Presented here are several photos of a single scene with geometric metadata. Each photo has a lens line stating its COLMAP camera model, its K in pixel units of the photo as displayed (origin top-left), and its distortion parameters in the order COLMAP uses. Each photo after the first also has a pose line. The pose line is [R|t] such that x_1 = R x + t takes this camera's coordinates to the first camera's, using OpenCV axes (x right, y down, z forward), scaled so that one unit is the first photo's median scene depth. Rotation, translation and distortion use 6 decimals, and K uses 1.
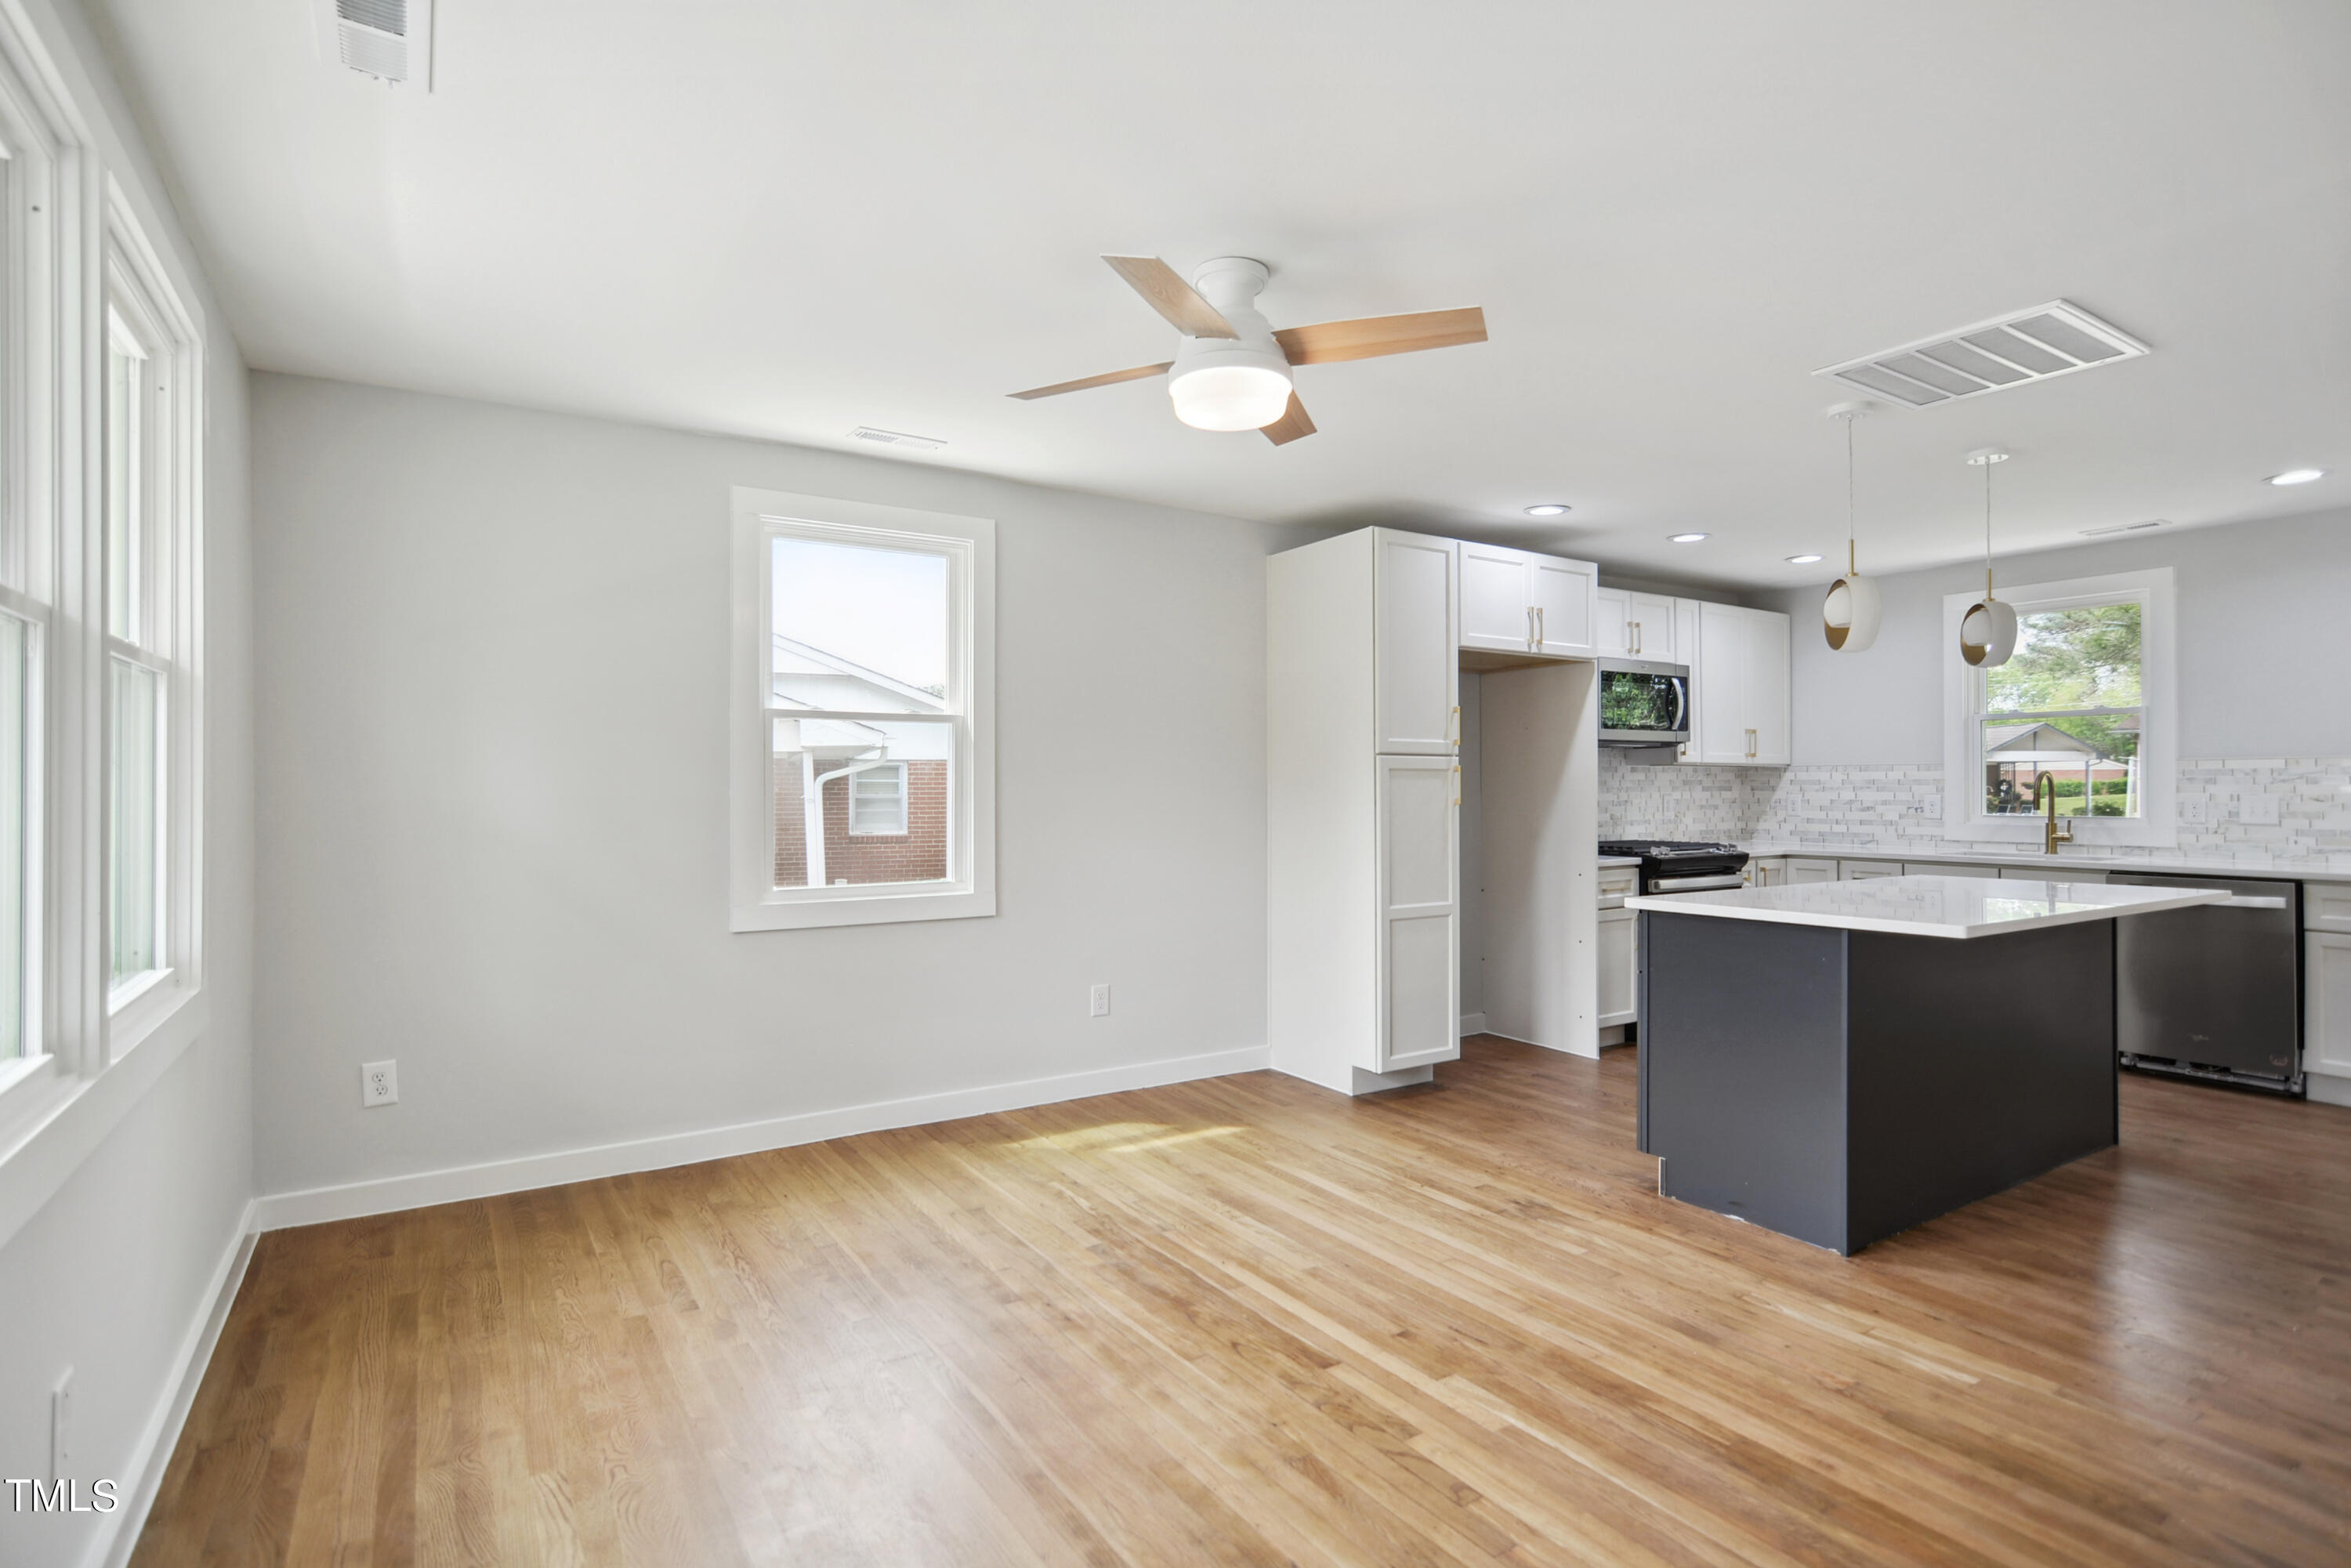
lens RADIAL K [[1153.1, 0, 1193.7], [0, 1153.1, 782.3], [0, 0, 1]] dist [-0.001063, 0.014855]
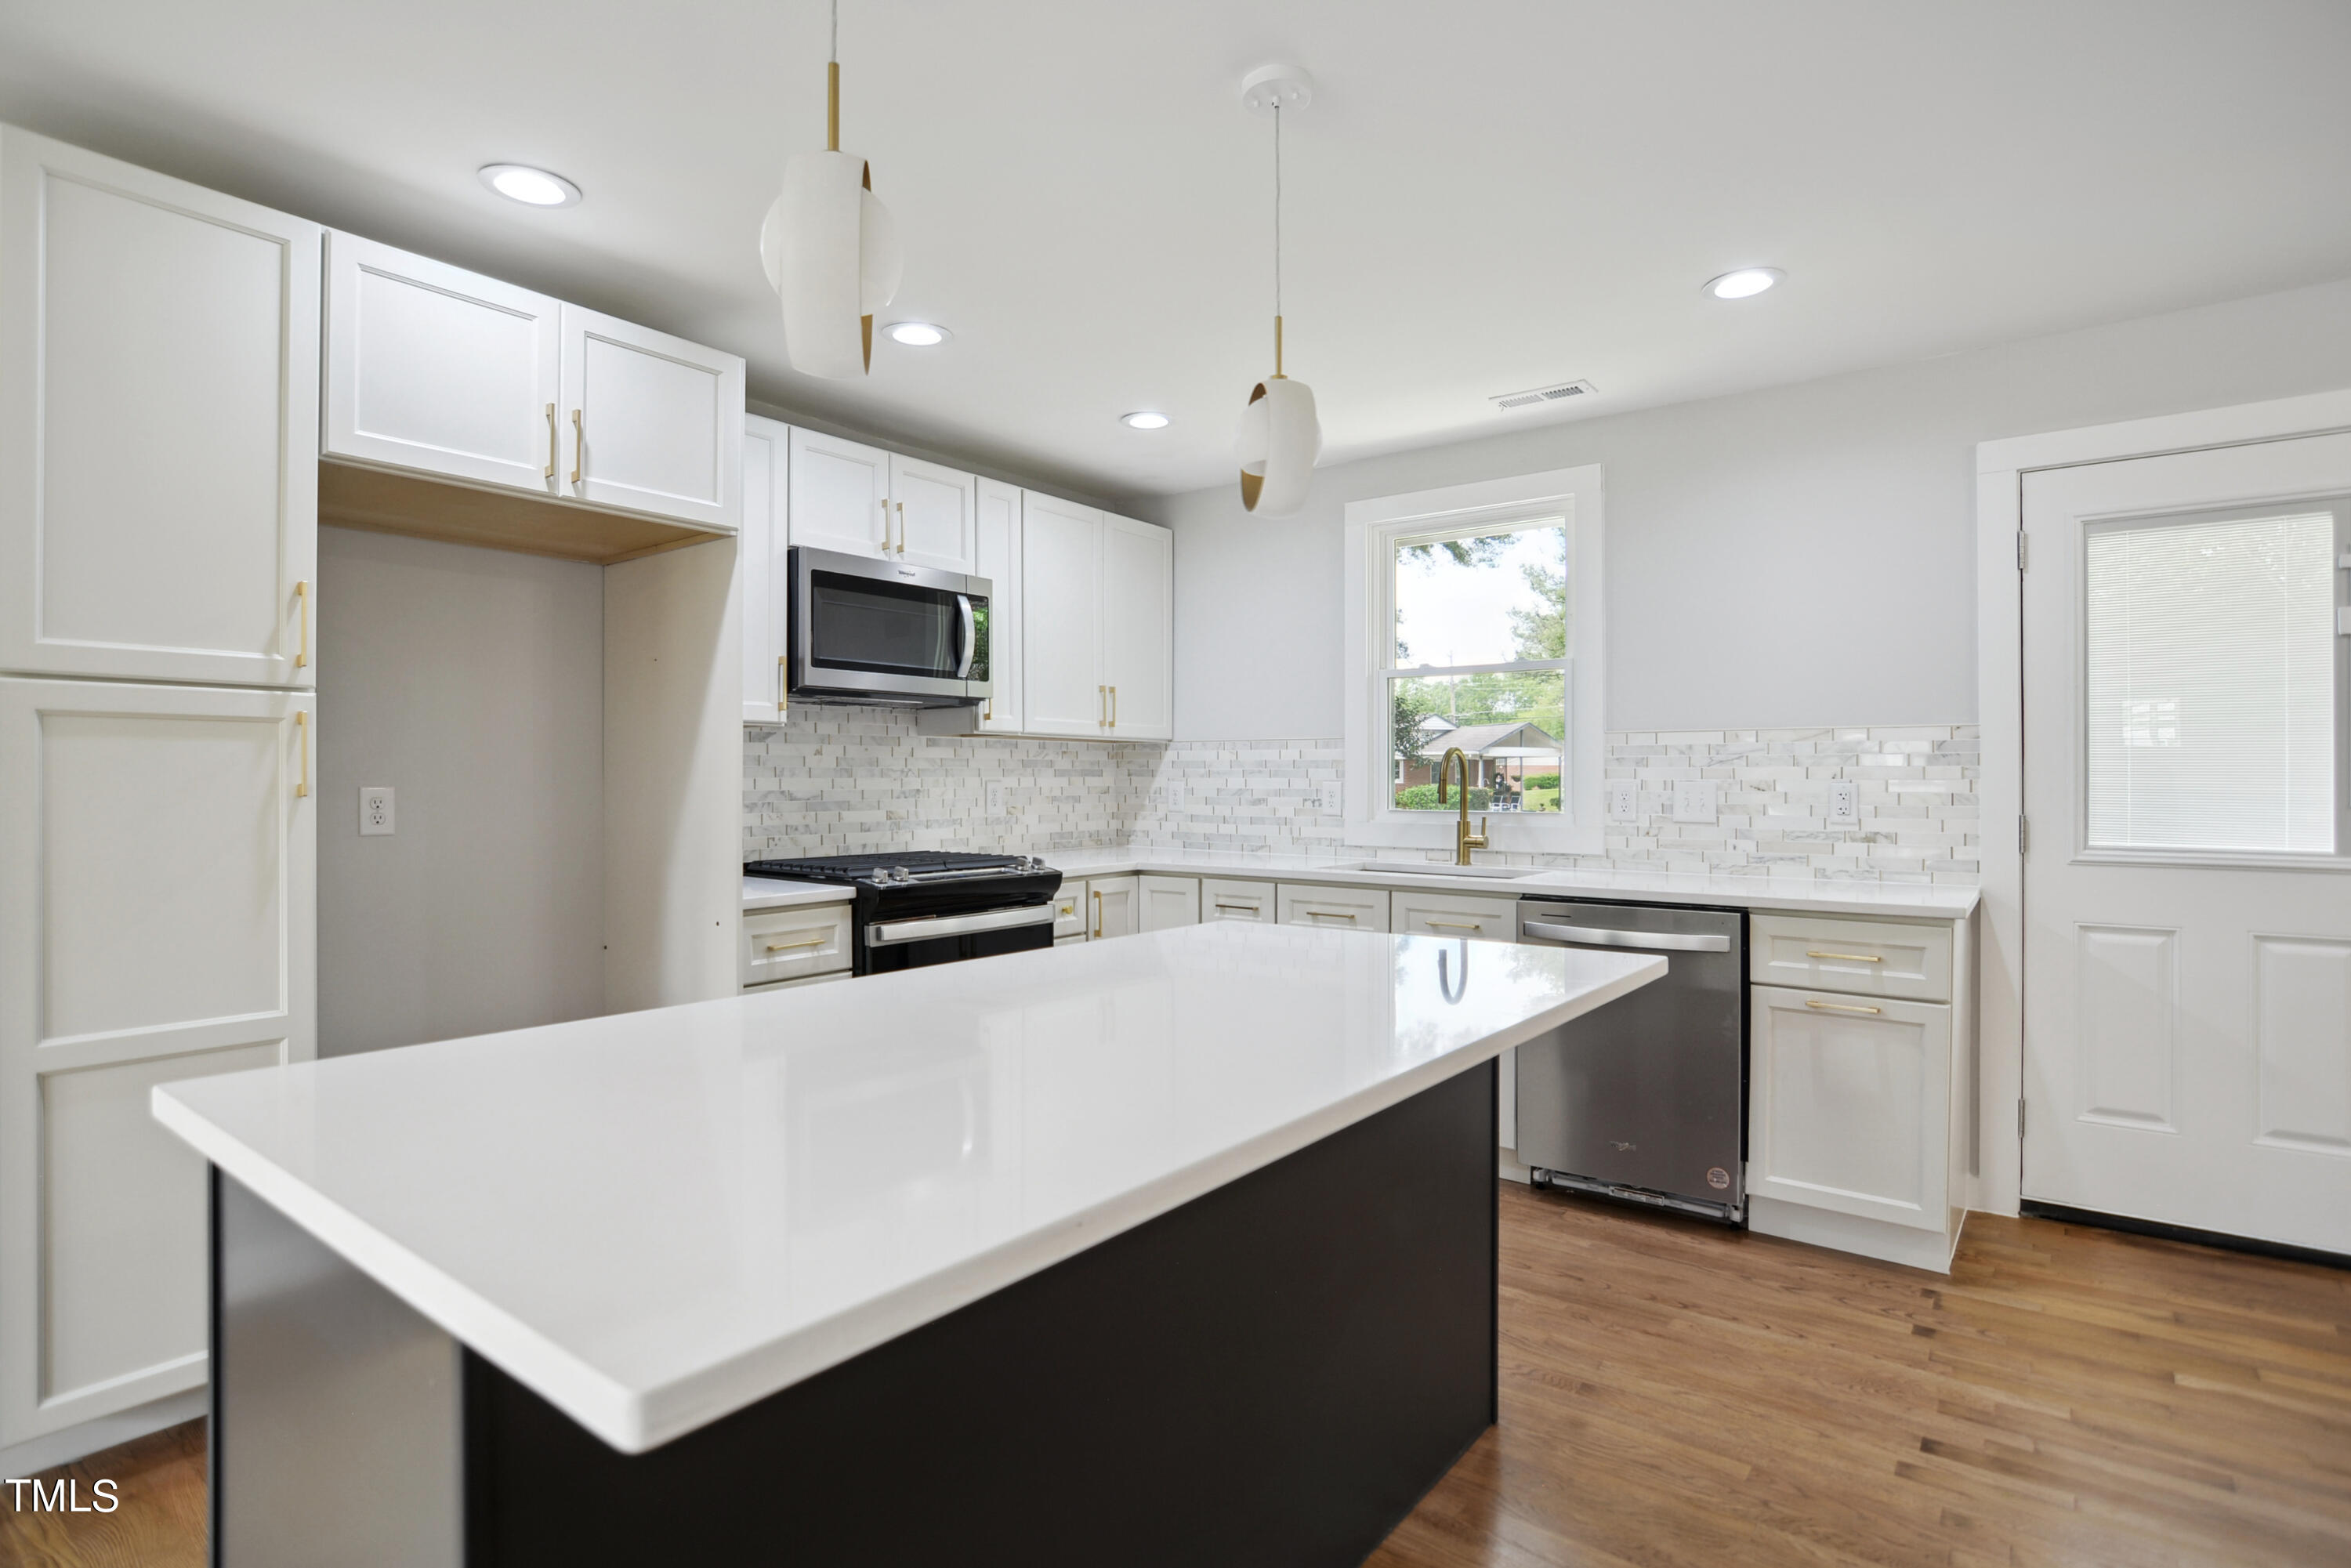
lens RADIAL K [[1170.7, 0, 1156.4], [0, 1170.7, 773.5], [0, 0, 1]] dist [-0.002034, 0.000192]
pose [[0.948188, 0.005209, 0.317668, 0.316180], [-0.005290, 0.999986, -0.000609, 0.006903], [-0.317666, -0.001103, 0.948202, 0.358815]]
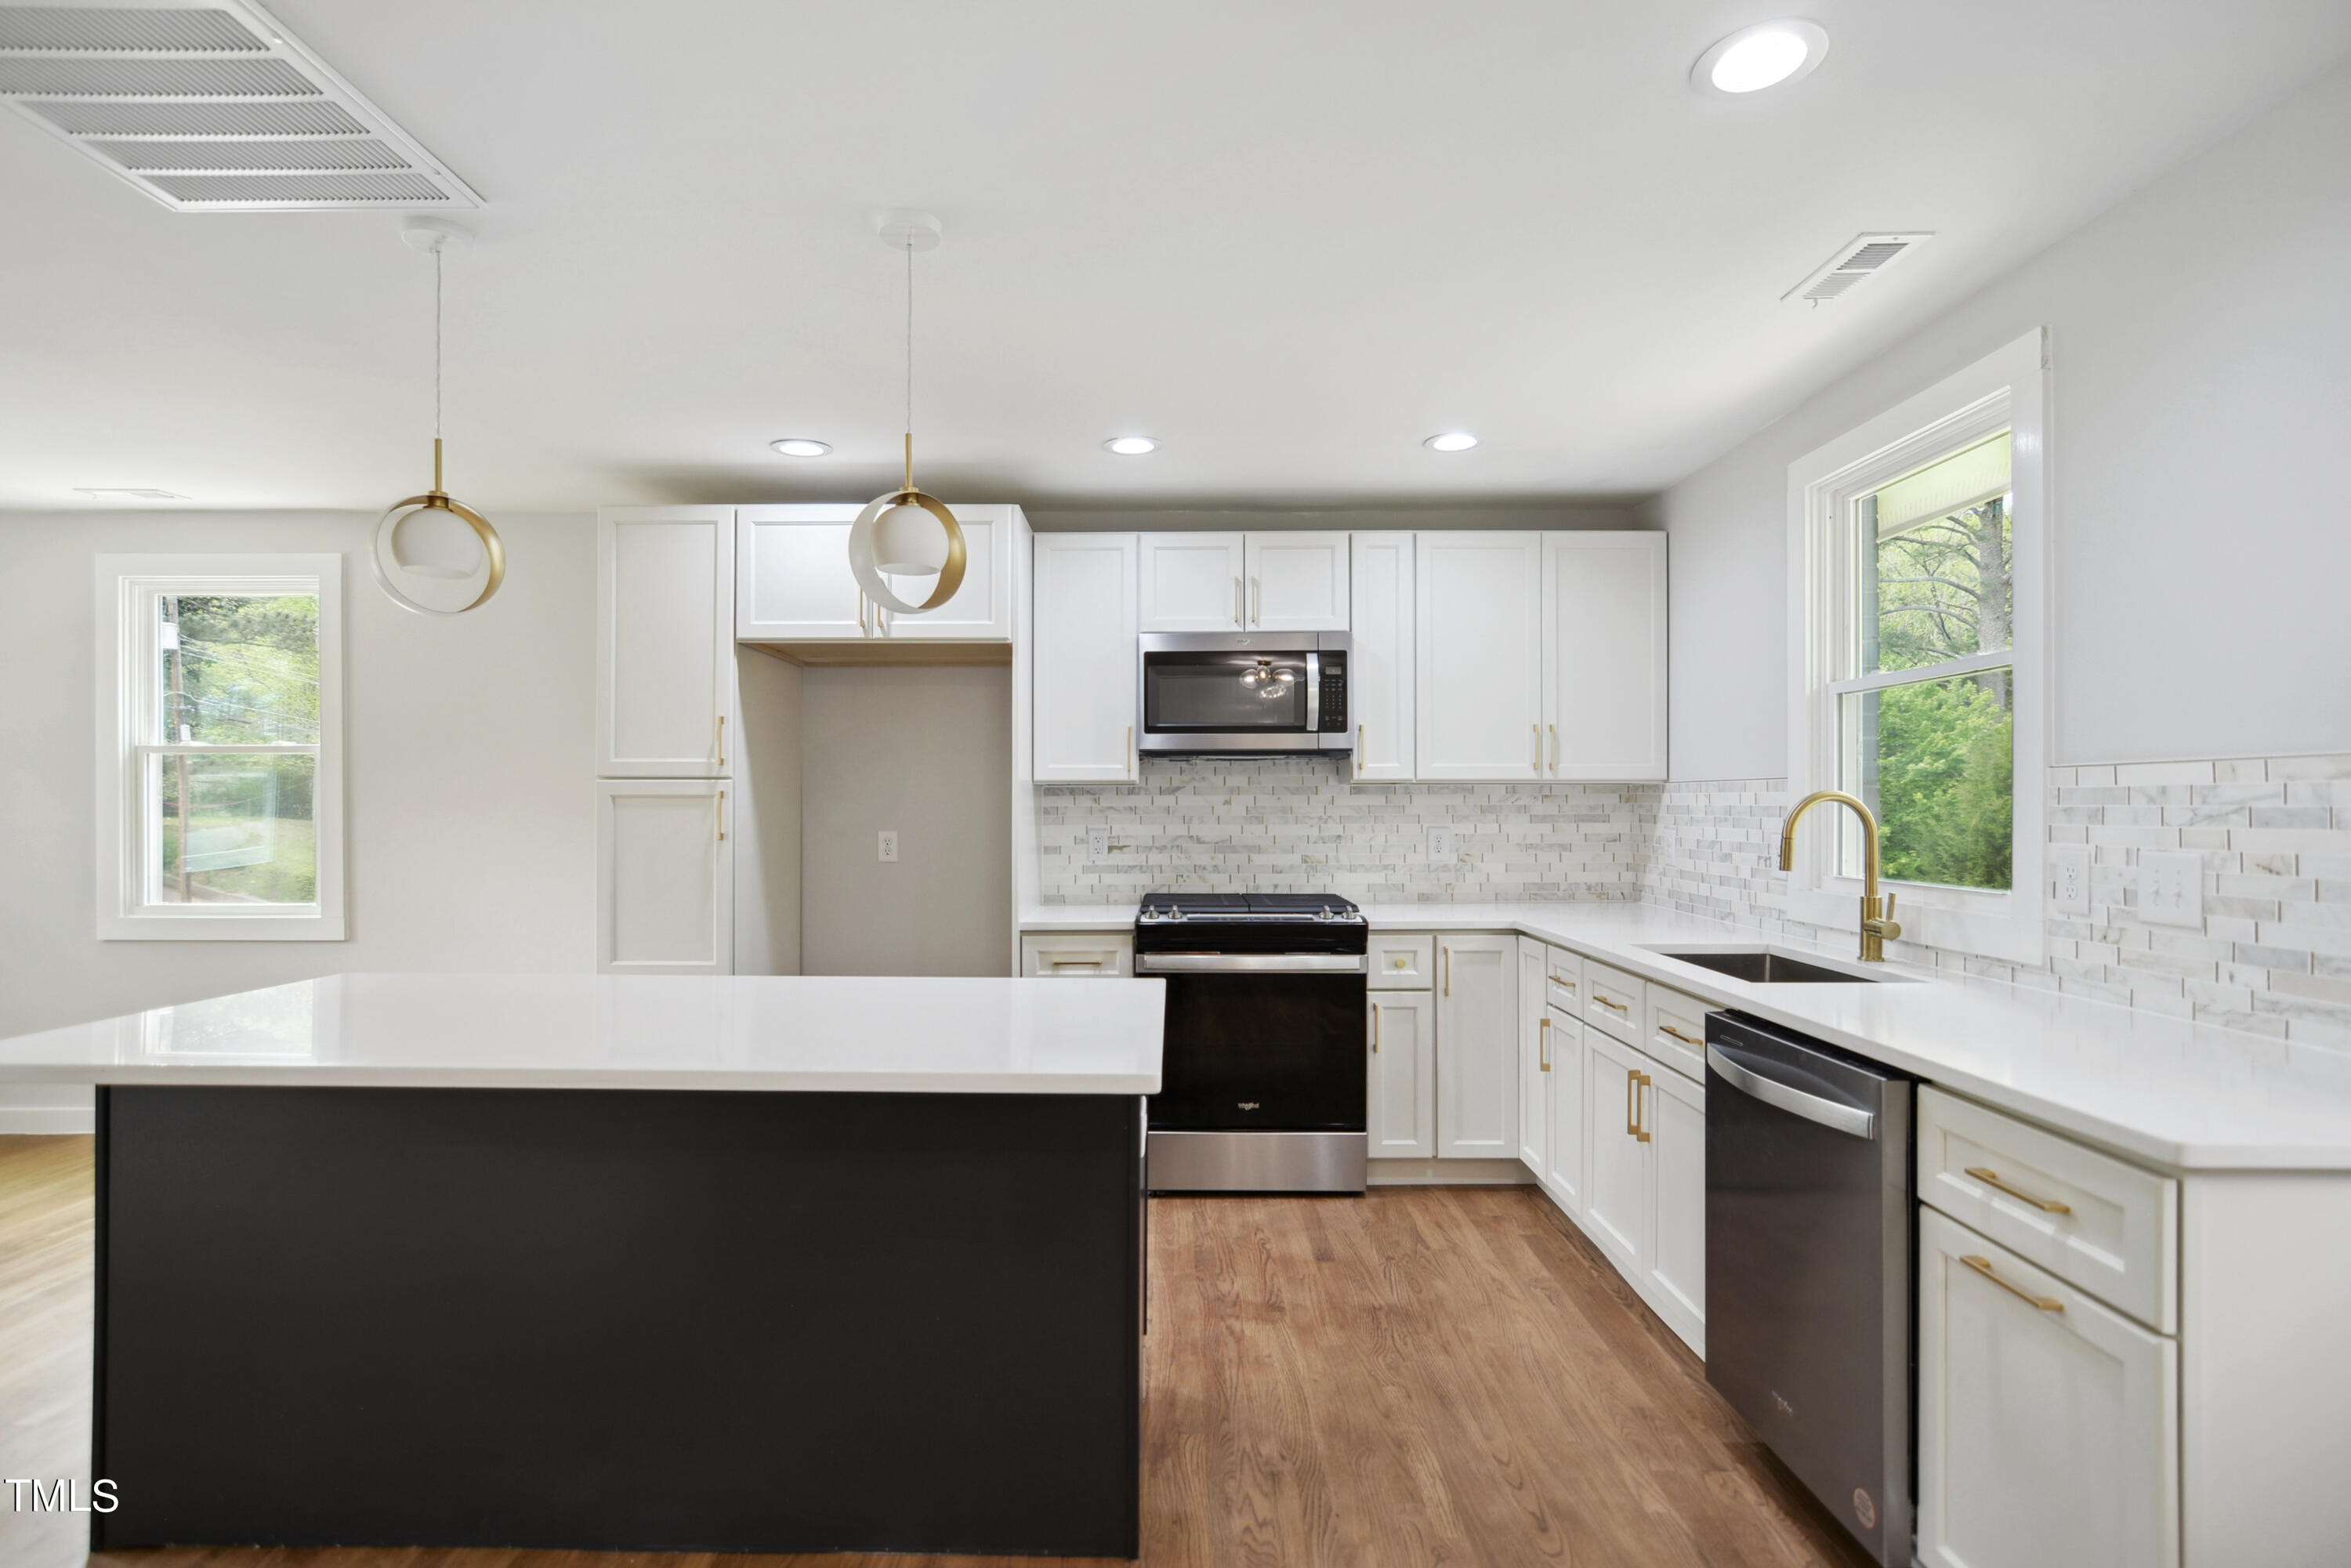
lens RADIAL K [[1136.3, 0, 1171.4], [0, 1136.3, 804.0], [0, 0, 1]] dist [-0.003328, -0.000060]
pose [[0.832340, 0.001767, -0.554262, 0.718819], [0.000906, 0.999989, 0.004549, -0.006632], [0.554264, -0.004289, 0.832330, 0.411845]]
